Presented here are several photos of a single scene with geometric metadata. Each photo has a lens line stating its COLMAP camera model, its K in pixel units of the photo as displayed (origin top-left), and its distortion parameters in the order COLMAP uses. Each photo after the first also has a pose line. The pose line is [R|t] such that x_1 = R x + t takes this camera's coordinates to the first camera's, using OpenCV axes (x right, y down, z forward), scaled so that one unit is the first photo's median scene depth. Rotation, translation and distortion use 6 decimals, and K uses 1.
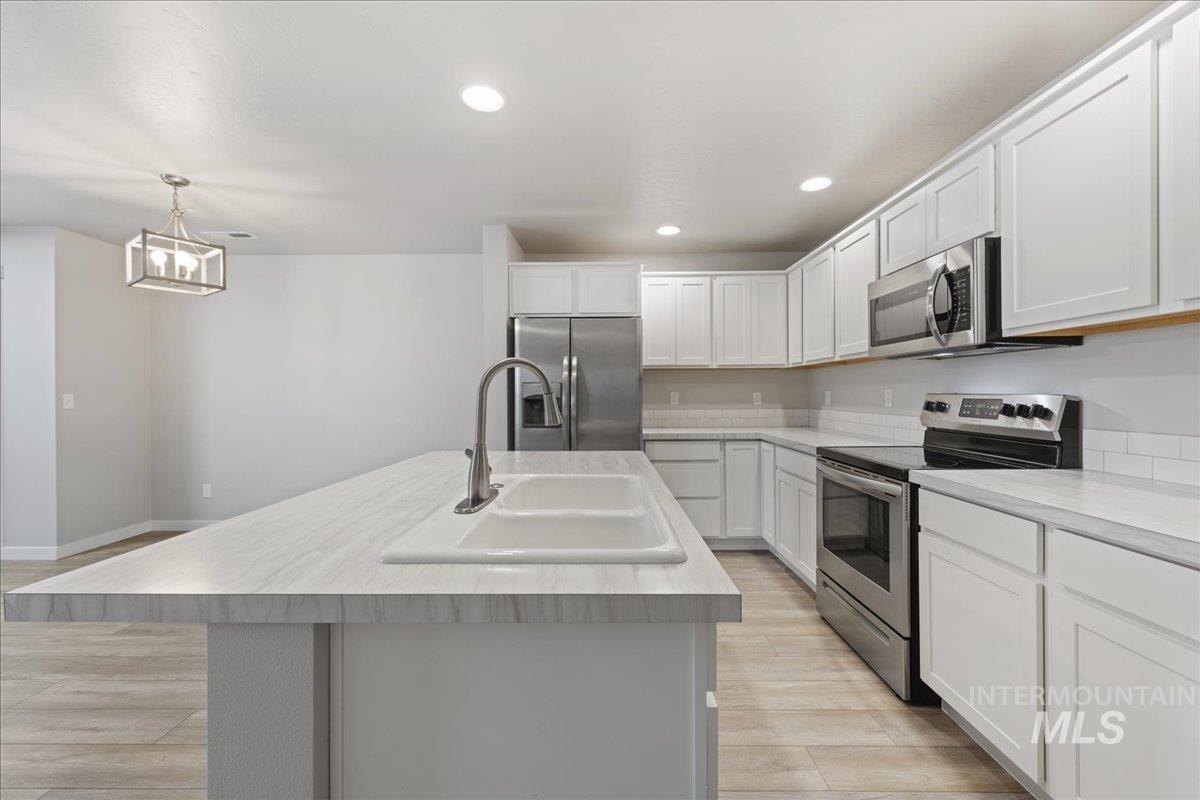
lens RADIAL K [[473.1, 0, 595.7], [0, 473.1, 397.9], [0, 0, 1]] dist [0.001941, -0.000255]
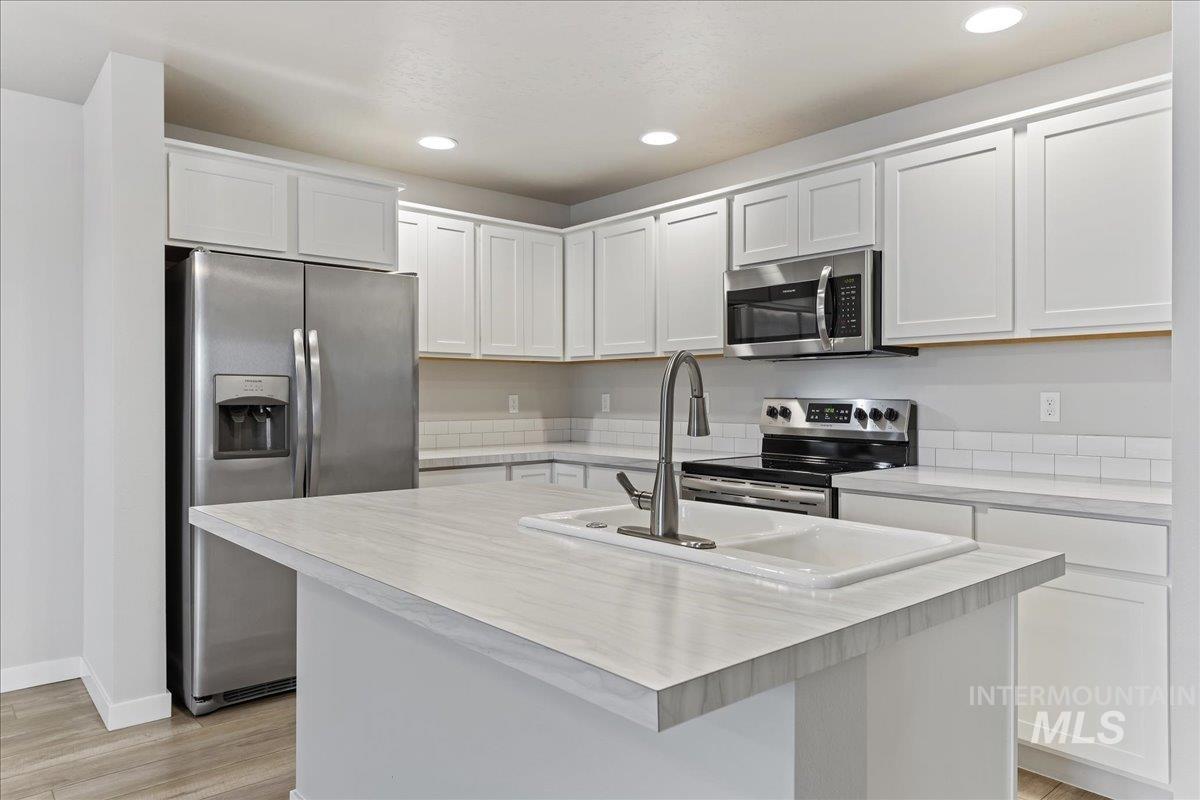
lens RADIAL K [[800.1, 0, 601.3], [0, 800.1, 399.0], [0, 0, 1]] dist [0.025832, -0.006067]
pose [[0.743711, 0.002439, 0.668497, -0.480086], [0.001281, 0.999986, -0.005073, 0.000340], [-0.668500, 0.004629, 0.743698, 0.045873]]
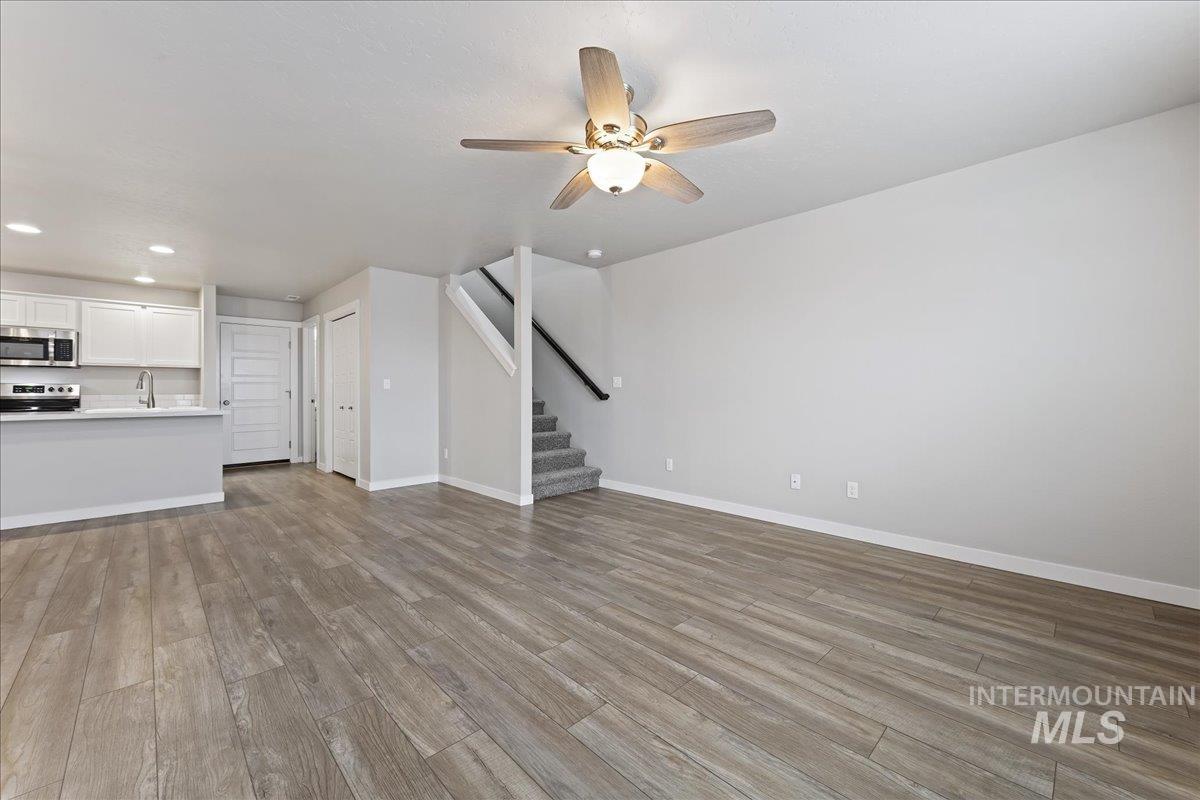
lens RADIAL K [[472.9, 0, 612.6], [0, 472.9, 386.8], [0, 0, 1]] dist [0.006028, -0.001362]
pose [[-0.714248, 0.015247, 0.699727, -2.197493], [0.013087, 0.999879, -0.008429, 0.050001], [-0.699771, 0.003137, -0.714360, 0.456838]]
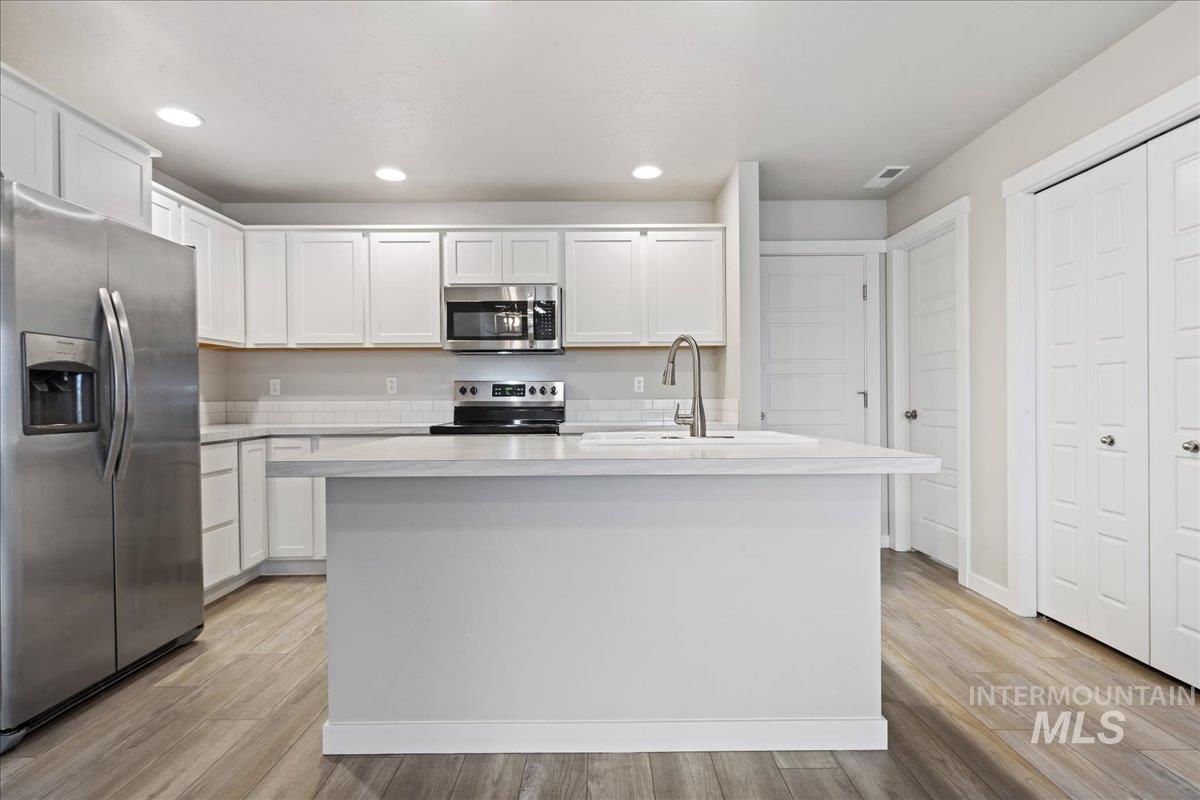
lens RADIAL K [[613.5, 0, 598.7], [0, 613.5, 402.2], [0, 0, 1]] dist [0.014845, -0.002418]
pose [[-0.016603, -0.001745, 0.999861, -0.809755], [0.013561, 0.999906, 0.001970, 0.042426], [-0.999770, 0.013591, -0.016578, 0.531490]]
